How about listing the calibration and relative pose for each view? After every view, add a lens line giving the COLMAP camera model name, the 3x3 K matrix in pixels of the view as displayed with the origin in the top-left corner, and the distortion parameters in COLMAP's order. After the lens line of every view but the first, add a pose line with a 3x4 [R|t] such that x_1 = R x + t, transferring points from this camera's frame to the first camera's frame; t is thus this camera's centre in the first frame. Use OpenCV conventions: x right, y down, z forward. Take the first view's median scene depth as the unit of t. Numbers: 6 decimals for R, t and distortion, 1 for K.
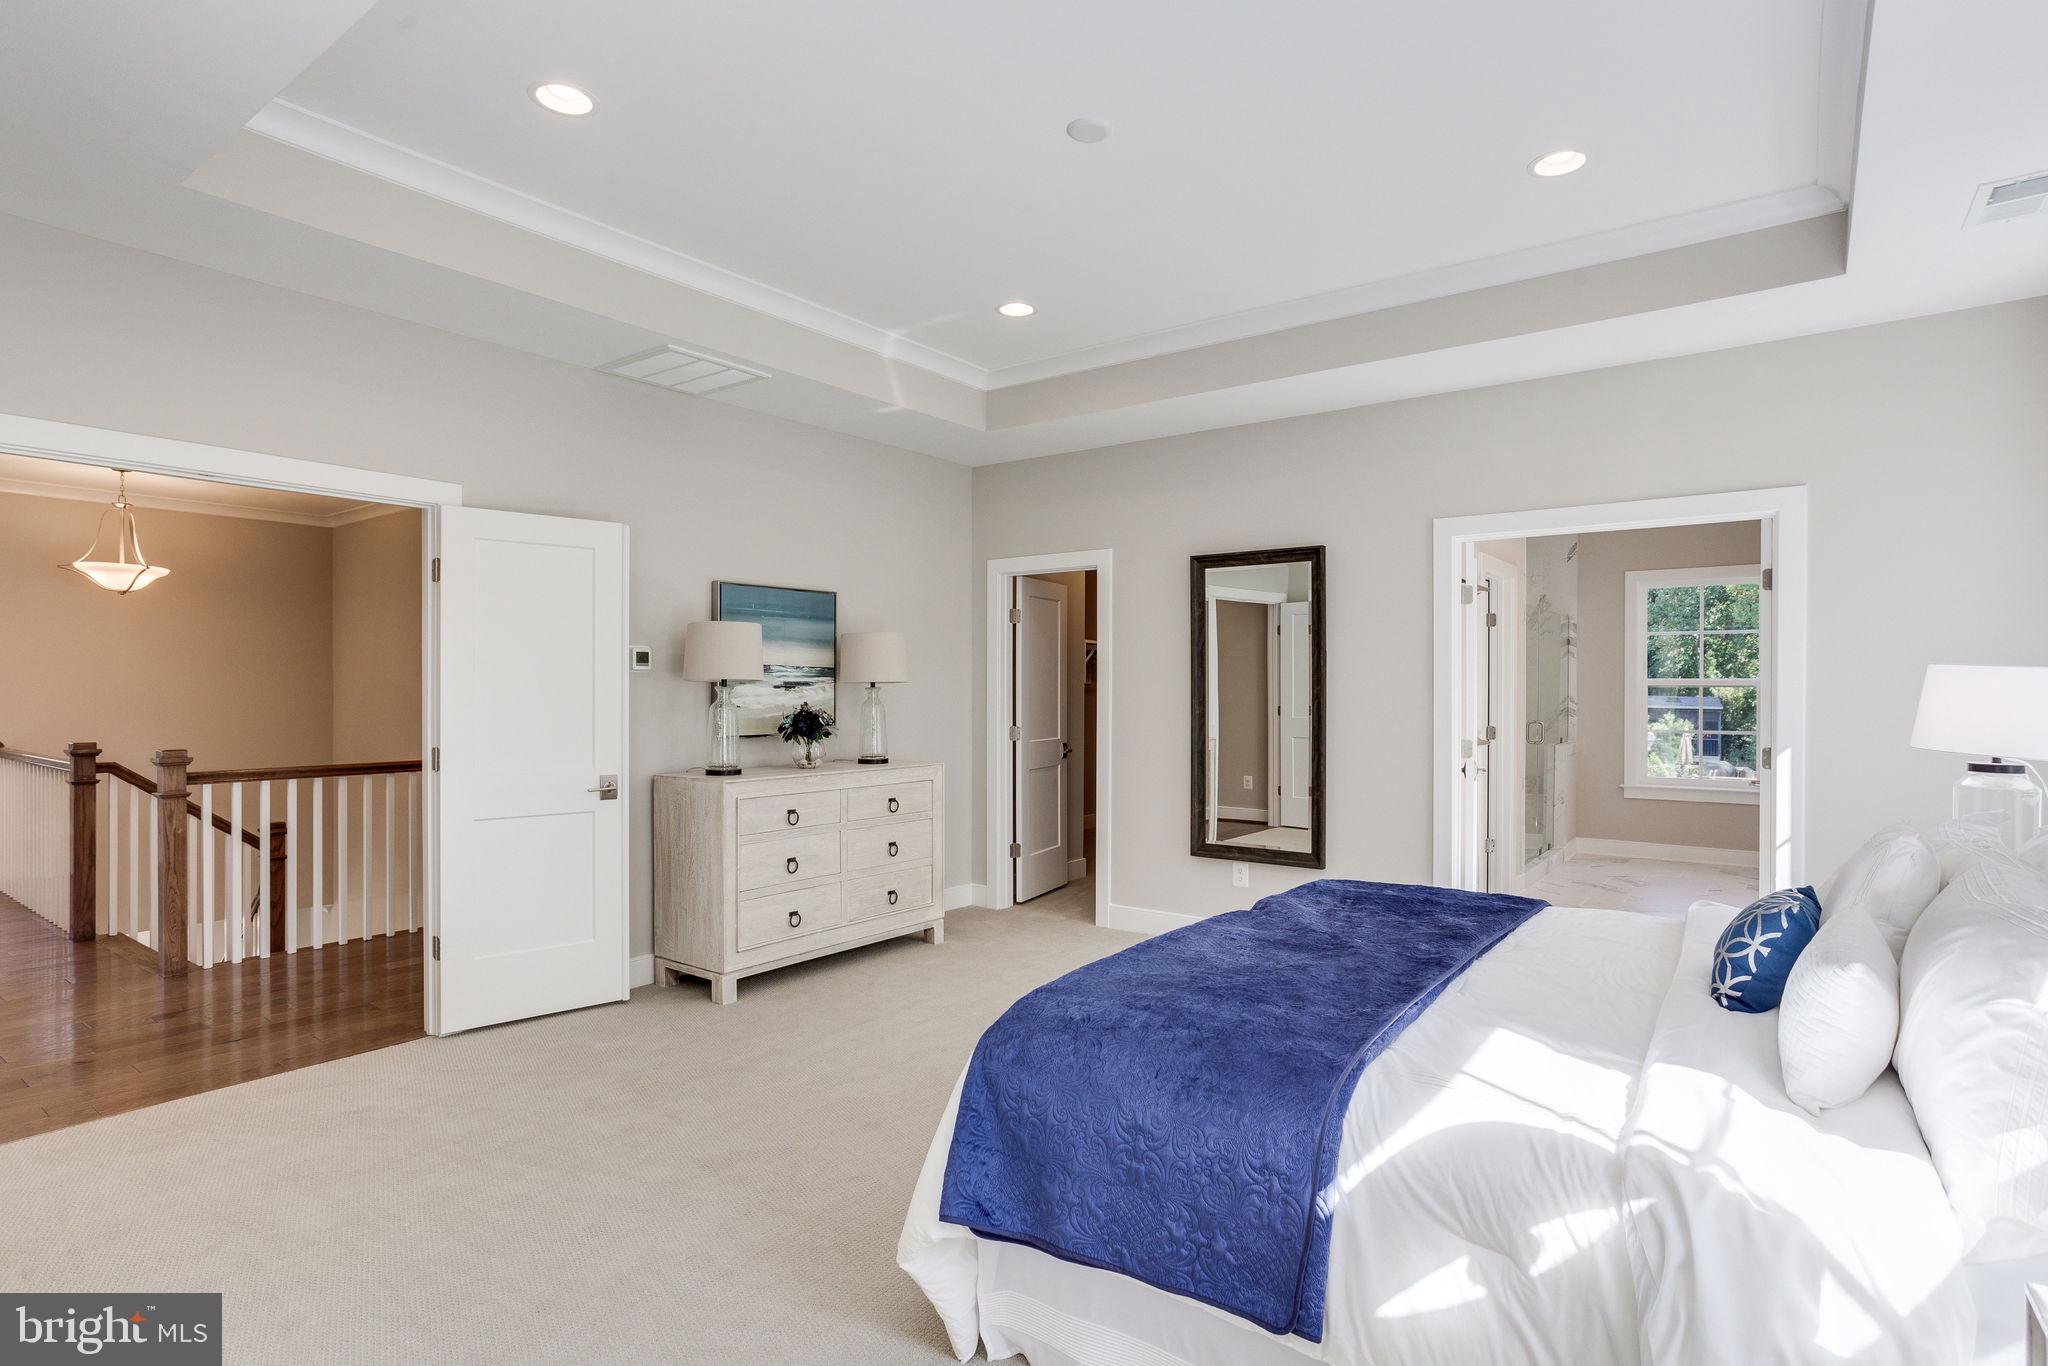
lens RADIAL K [[1050.0, 0, 1031.0], [0, 1050.0, 693.1], [0, 0, 1]] dist [-0.028231, 0.013789]
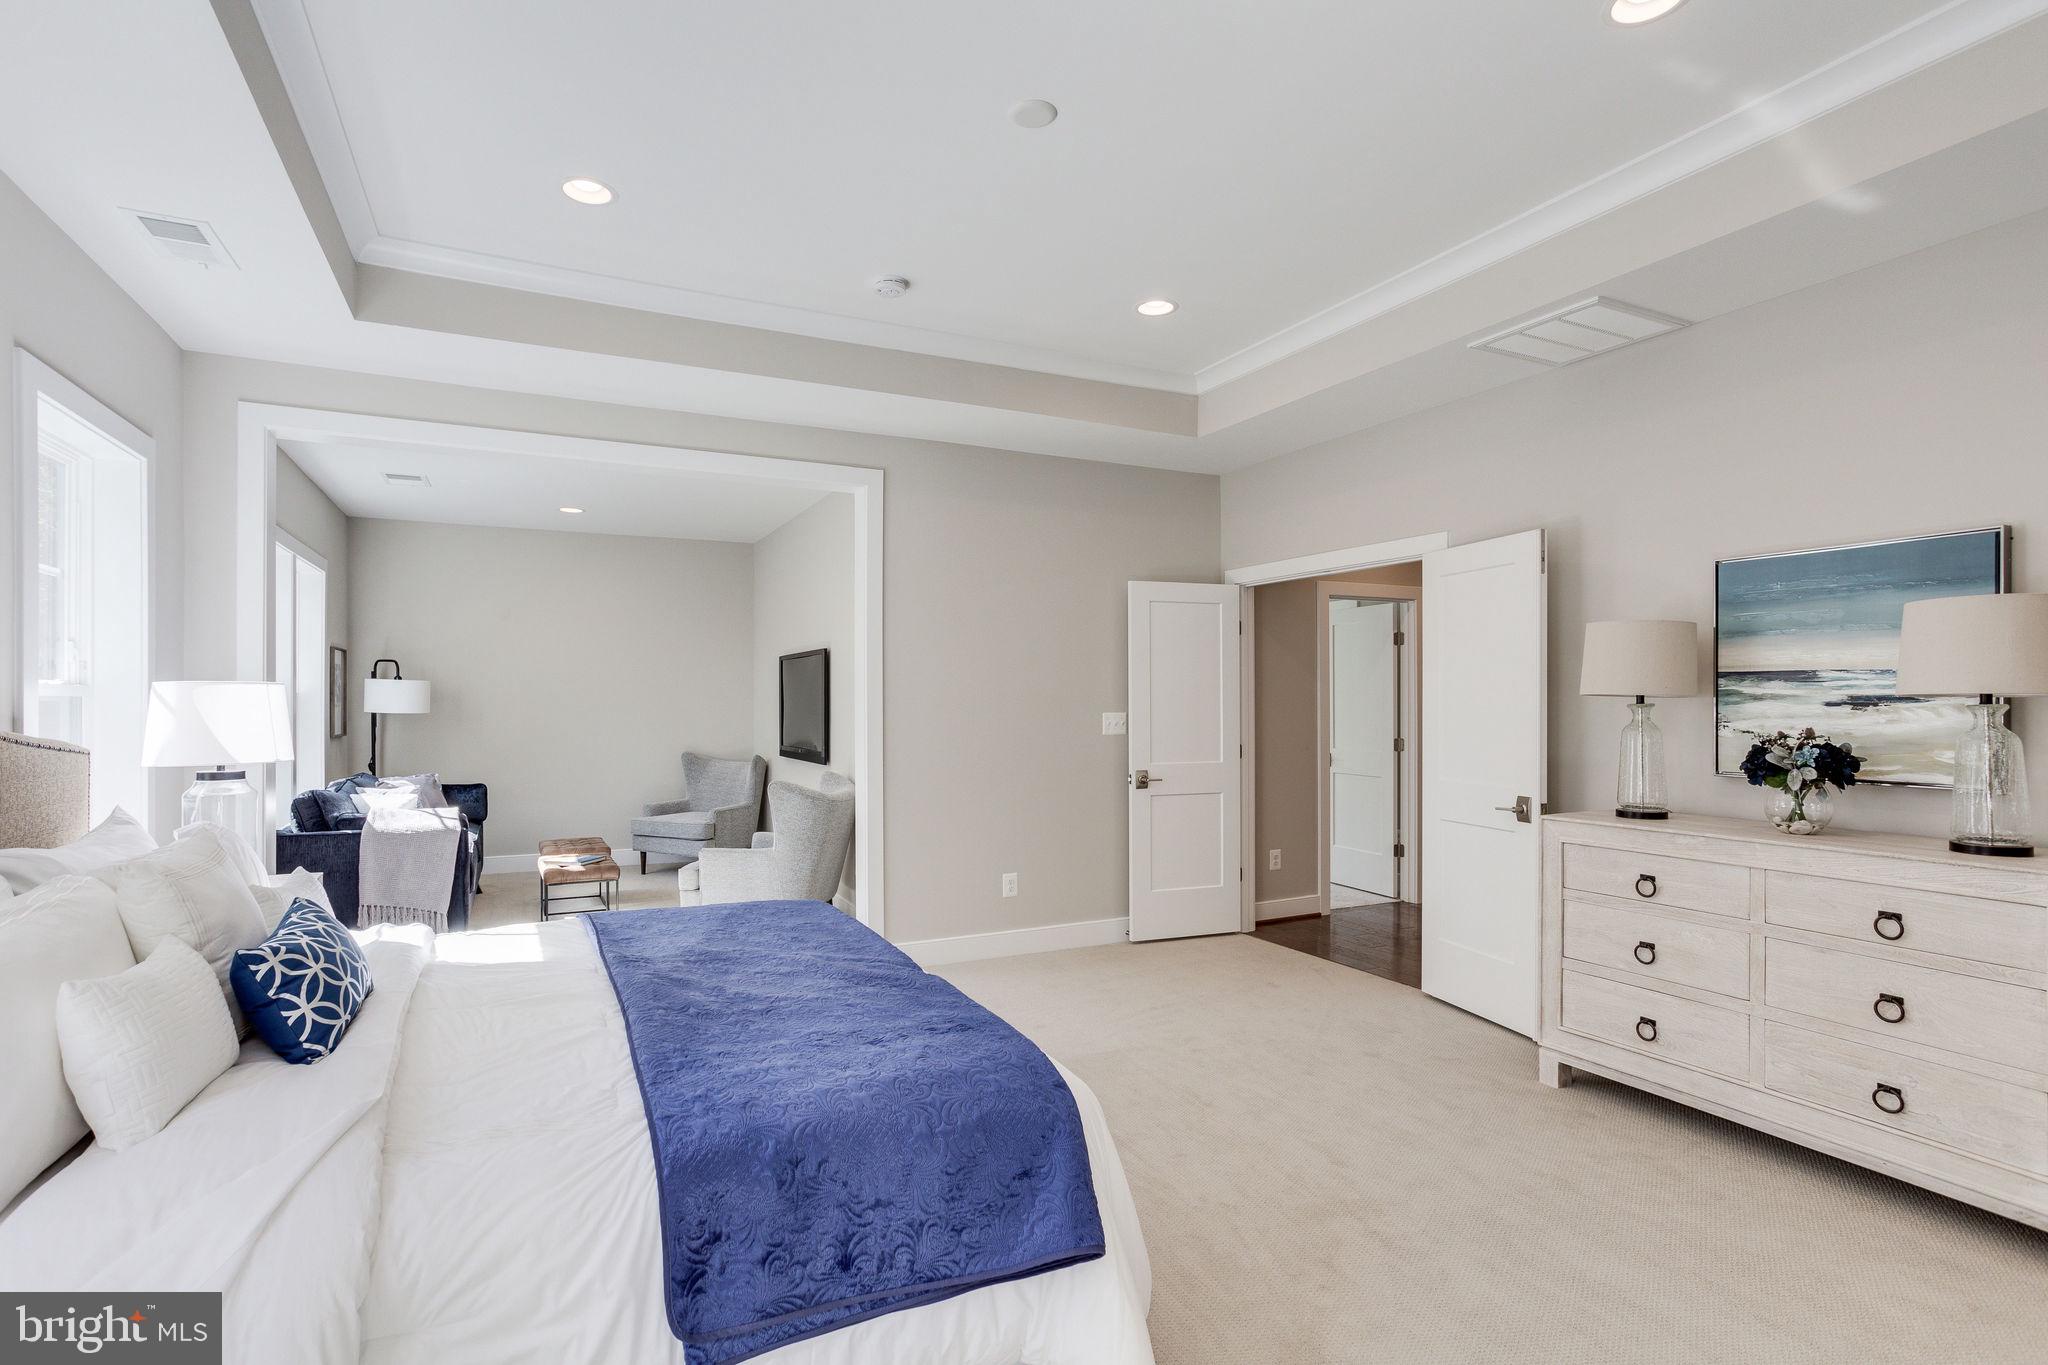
lens RADIAL K [[1050.0, 0, 1038.9], [0, 1050.0, 692.9], [0, 0, 1]] dist [-0.028231, 0.013789]
pose [[-0.454556, -0.010603, -0.890655, 0.610491], [-0.005987, 0.999943, -0.008848, -0.004636], [0.890698, 0.001310, -0.454593, 0.978531]]
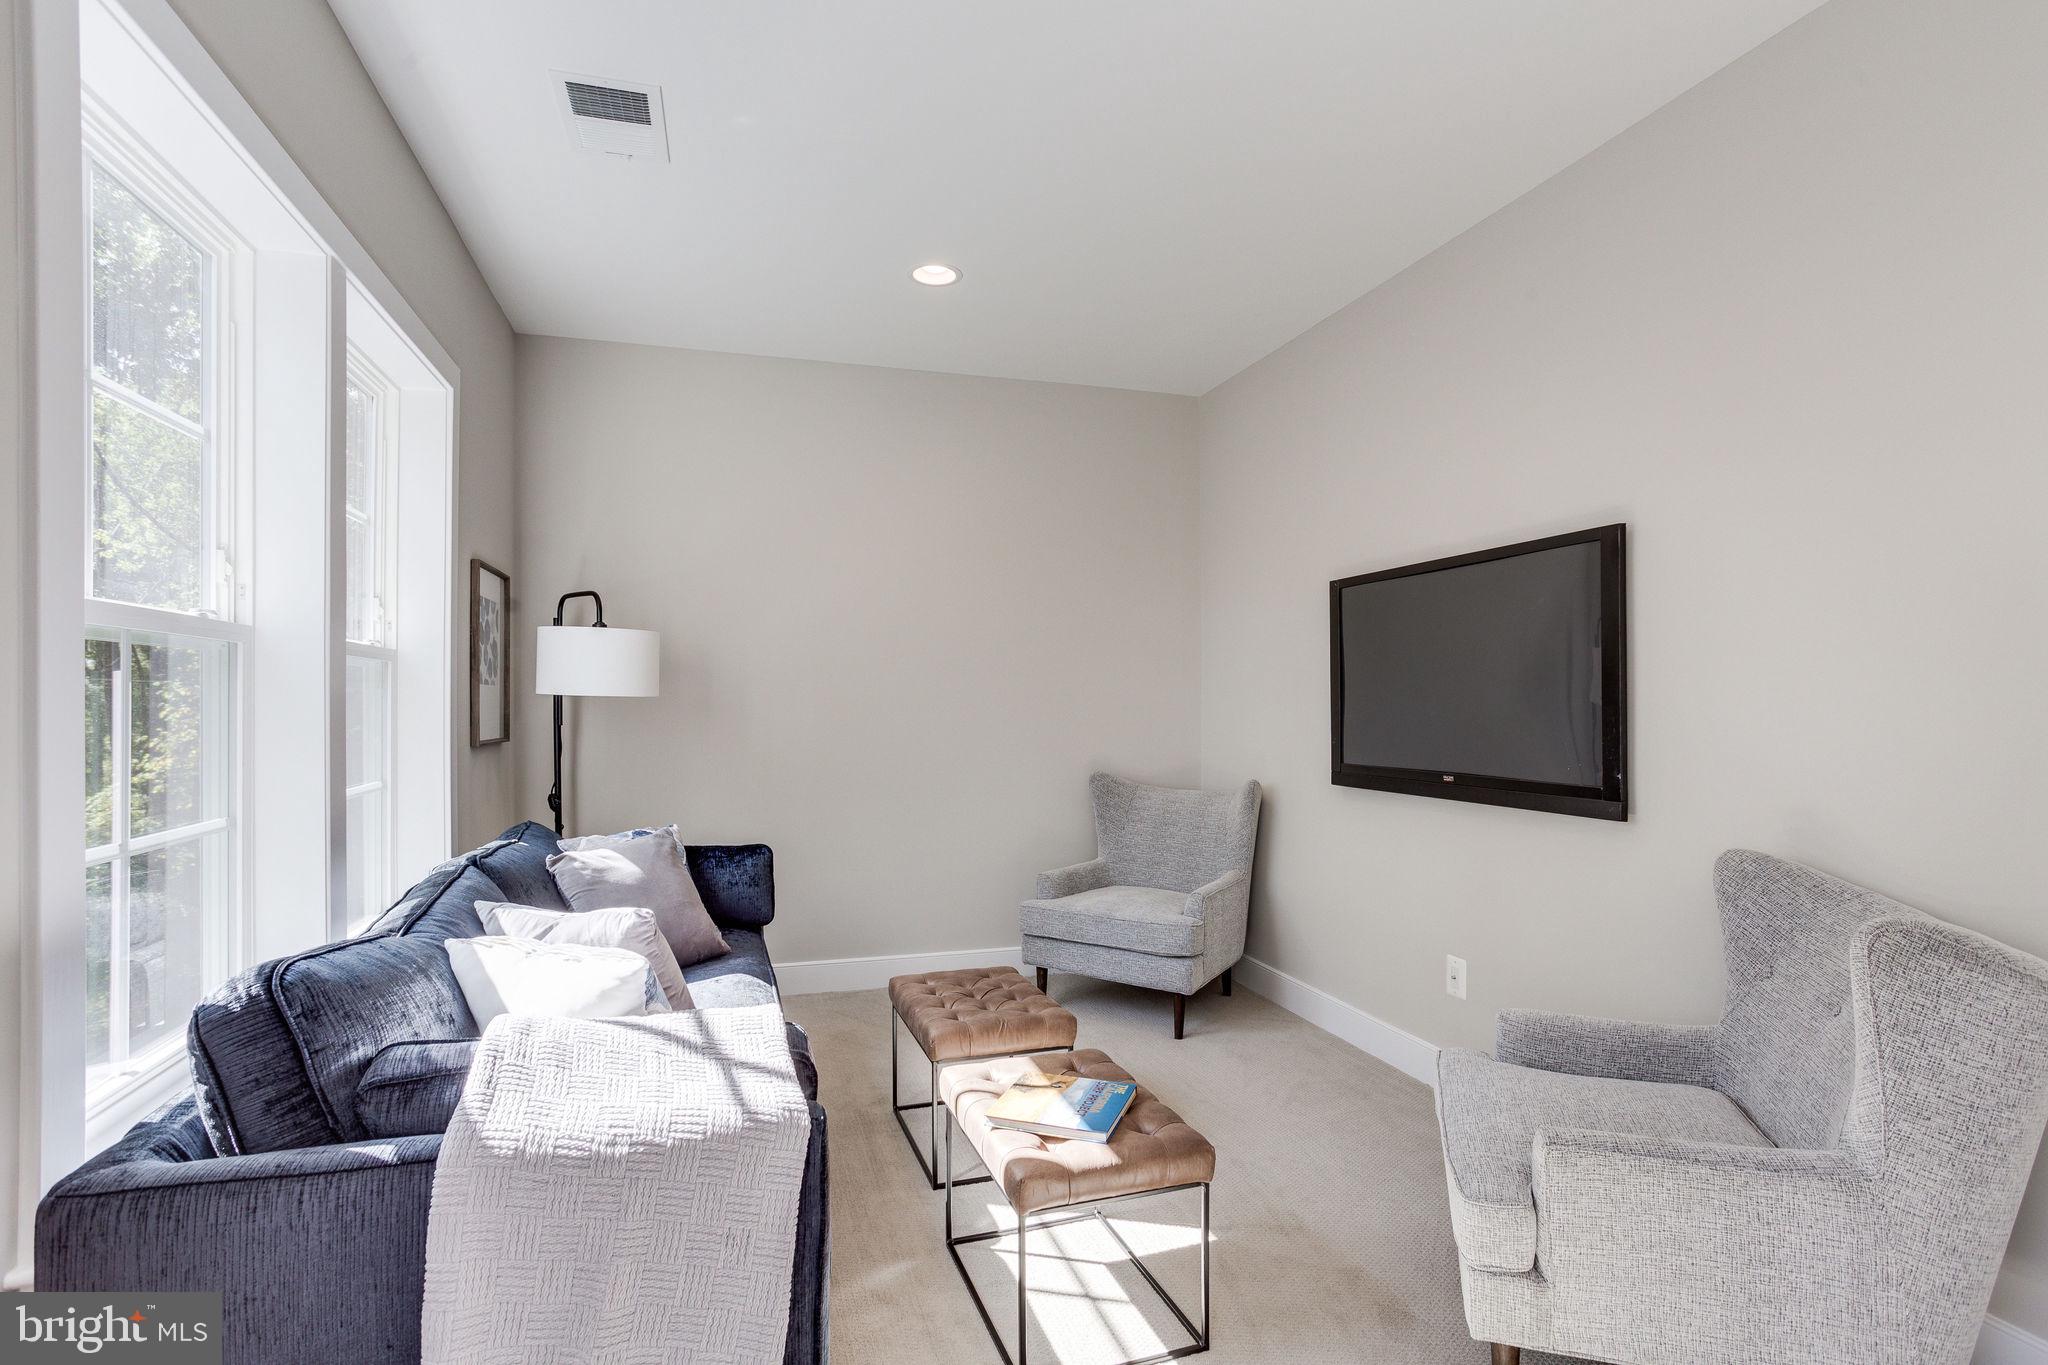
lens RADIAL K [[1050.0, 0, 1007.4], [0, 1050.0, 688.6], [0, 0, 1]] dist [-0.028231, 0.013789]
pose [[-0.594943, -0.008240, -0.803726, 0.353430], [-0.003098, 0.999964, -0.007959, 0.005836], [0.803762, -0.002246, -0.594947, 0.542968]]
